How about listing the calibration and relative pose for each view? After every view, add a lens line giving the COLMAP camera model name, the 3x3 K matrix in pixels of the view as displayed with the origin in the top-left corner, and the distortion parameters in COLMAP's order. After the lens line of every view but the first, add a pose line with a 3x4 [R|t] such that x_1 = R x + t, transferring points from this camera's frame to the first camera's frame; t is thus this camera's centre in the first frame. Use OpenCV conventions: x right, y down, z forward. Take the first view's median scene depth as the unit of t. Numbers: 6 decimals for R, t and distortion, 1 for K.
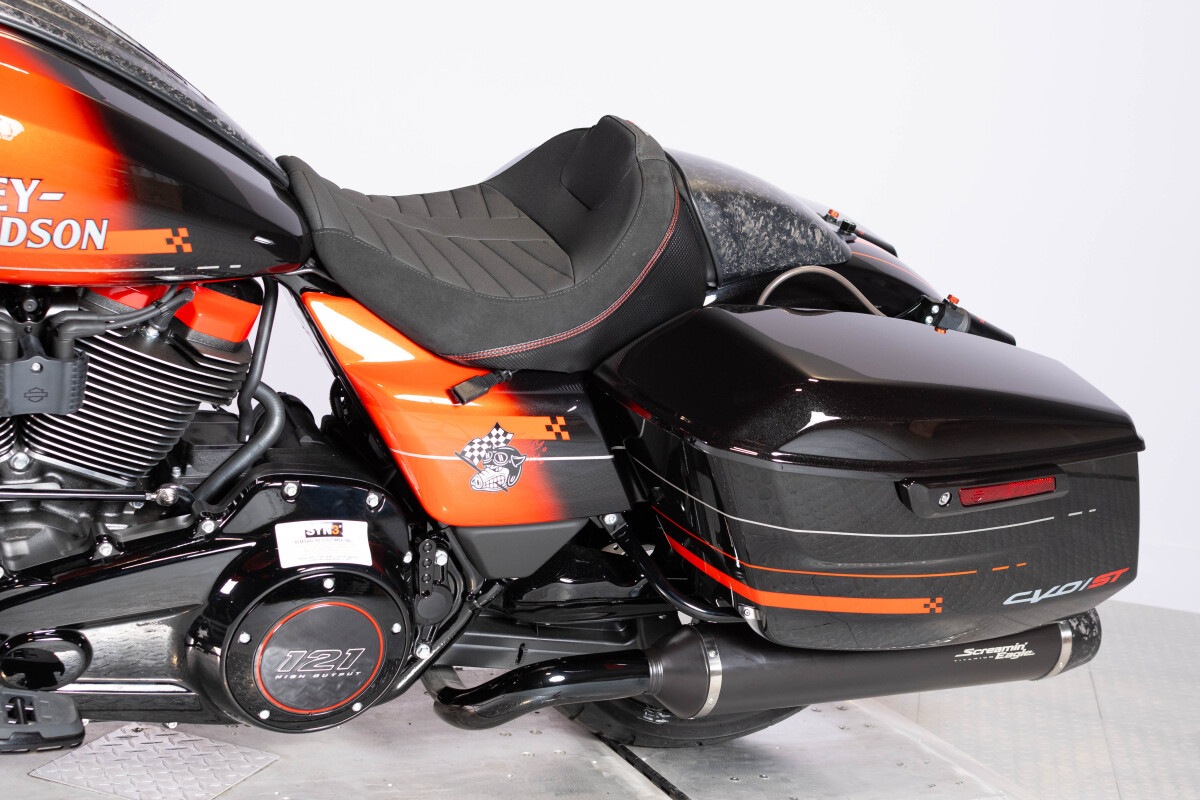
lens RADIAL K [[1829.7, 0, 600.0], [0, 1829.7, 400.0], [0, 0, 1]] dist [0.004586, 0.020426]
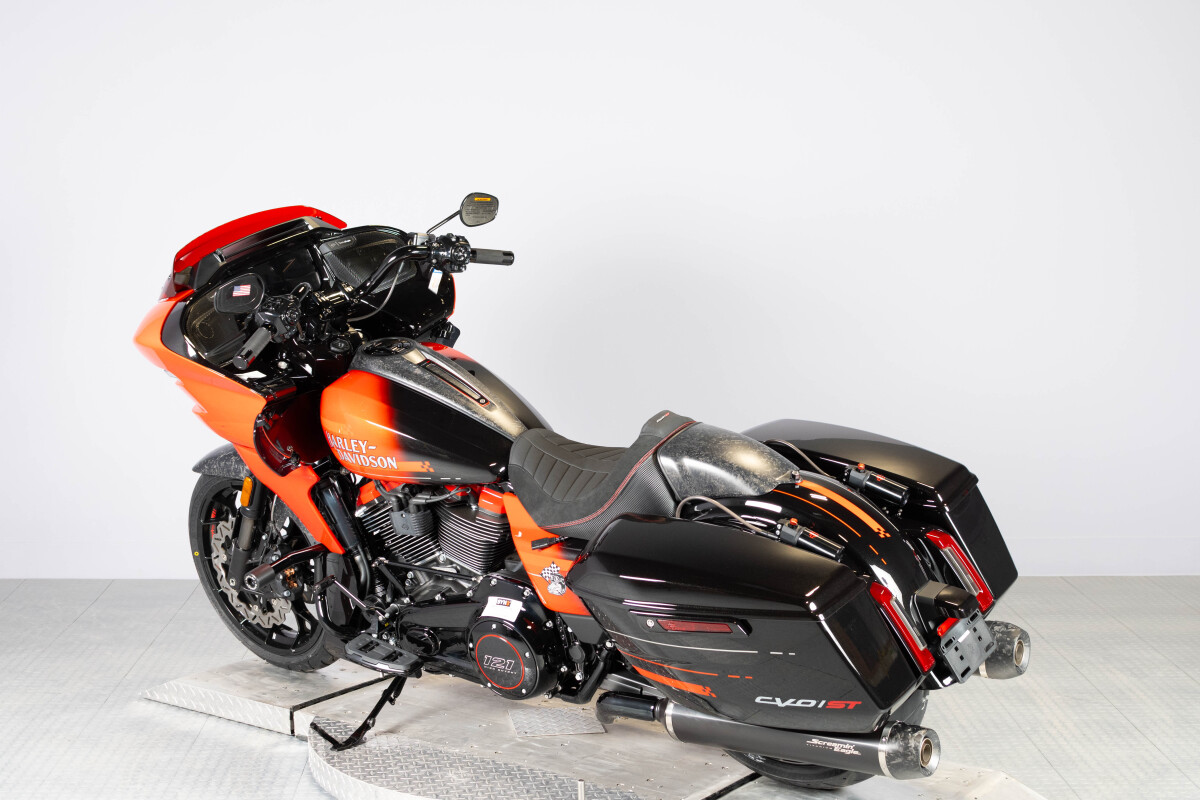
lens RADIAL K [[1829.7, 0, 600.0], [0, 1829.7, 400.0], [0, 0, 1]] dist [0.004586, 0.020426]
pose [[0.505018, 0.020390, -0.862868, 1.949788], [-0.103623, 0.993922, -0.037161, -0.108401], [0.856866, 0.108180, 0.504061, -0.021907]]
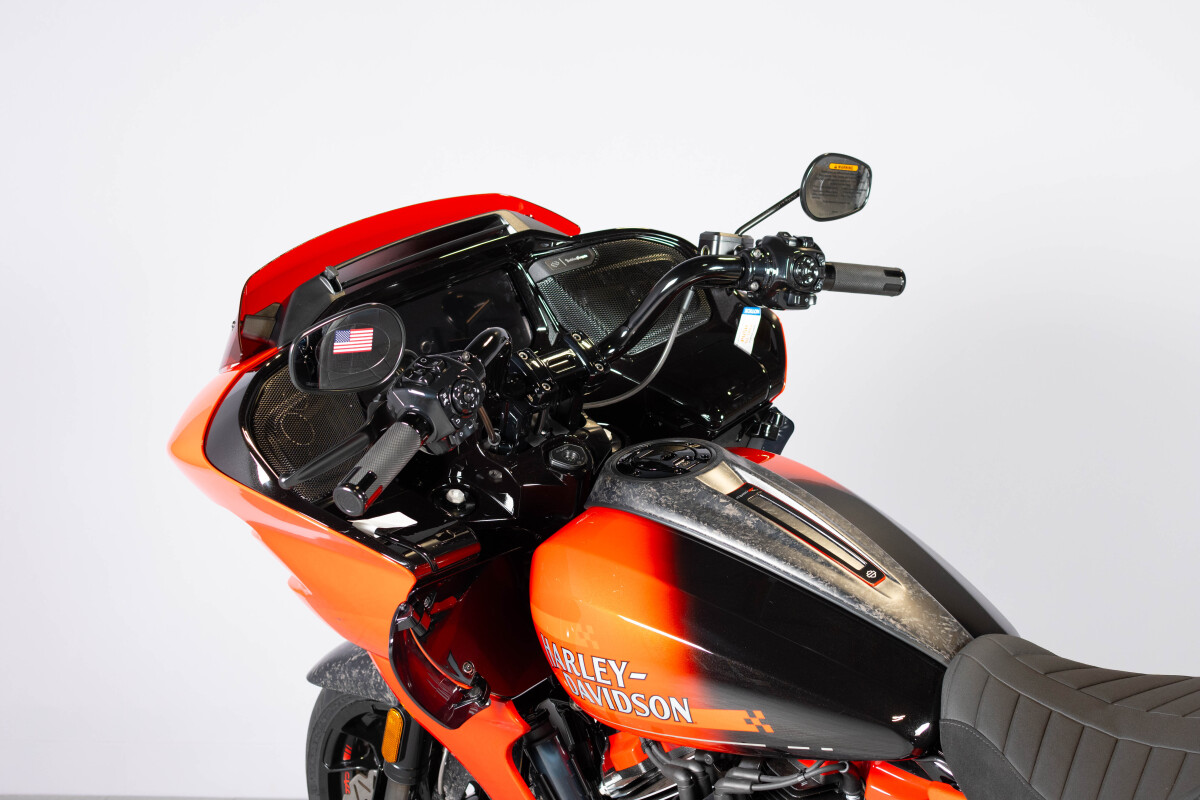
lens RADIAL K [[1829.7, 0, 600.0], [0, 1829.7, 400.0], [0, 0, 1]] dist [0.004586, 0.020426]
pose [[0.395534, -0.027611, -0.918036, 0.747968], [-0.102373, 0.991994, -0.073943, -0.187812], [0.912728, 0.123230, 0.389540, 0.461922]]
